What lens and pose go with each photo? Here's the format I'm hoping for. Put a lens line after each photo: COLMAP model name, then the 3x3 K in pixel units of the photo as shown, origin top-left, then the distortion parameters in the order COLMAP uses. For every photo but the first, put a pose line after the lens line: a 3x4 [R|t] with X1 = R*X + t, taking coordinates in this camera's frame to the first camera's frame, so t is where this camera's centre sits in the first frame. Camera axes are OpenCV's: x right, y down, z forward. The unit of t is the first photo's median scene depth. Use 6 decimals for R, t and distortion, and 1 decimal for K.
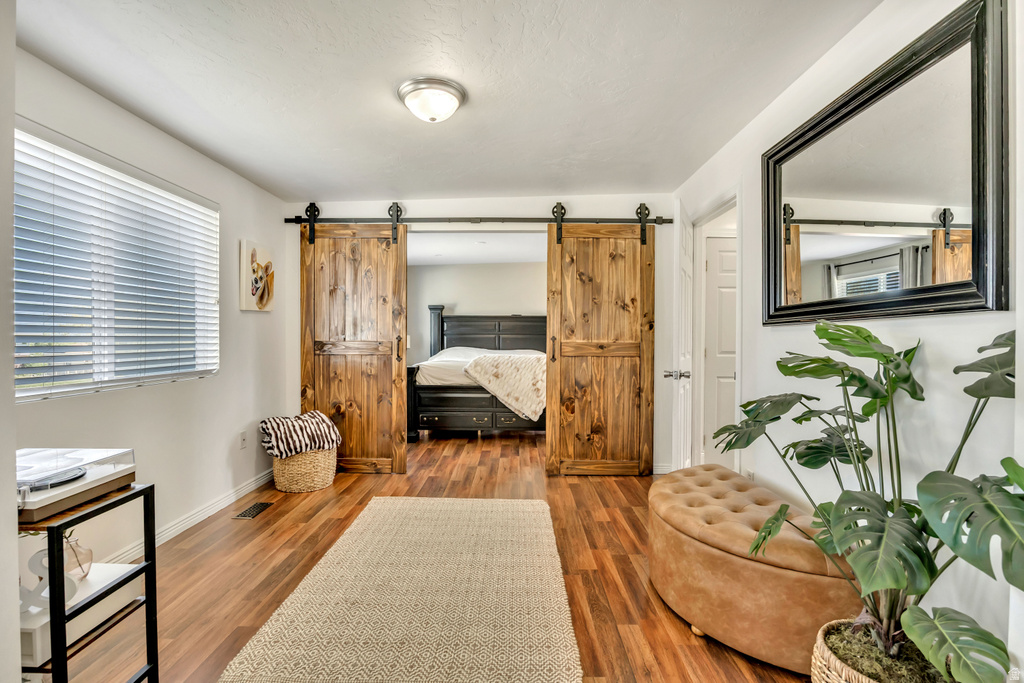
lens RADIAL K [[446.7, 0, 510.6], [0, 446.7, 337.4], [0, 0, 1]] dist [-0.017194, 0.000170]
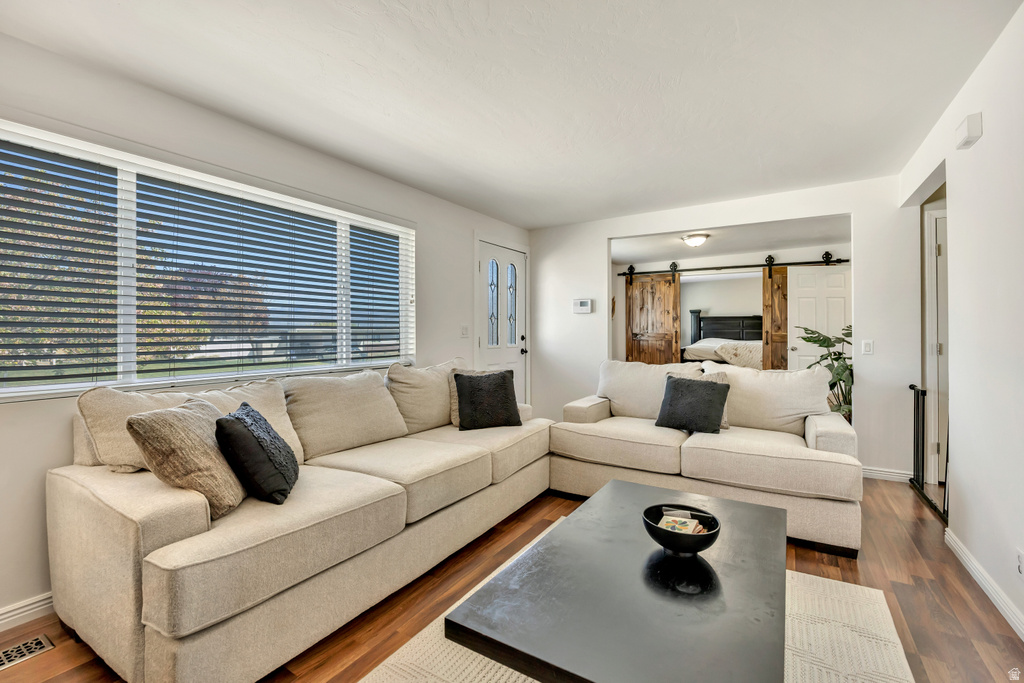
lens RADIAL K [[453.5, 0, 508.2], [0, 453.5, 328.7], [0, 0, 1]] dist [-0.013999, 0.000148]
pose [[0.851877, -0.003356, -0.523732, 0.158979], [-0.000846, 0.999969, -0.007783, 0.004400], [0.523742, 0.007073, 0.851848, -1.058996]]
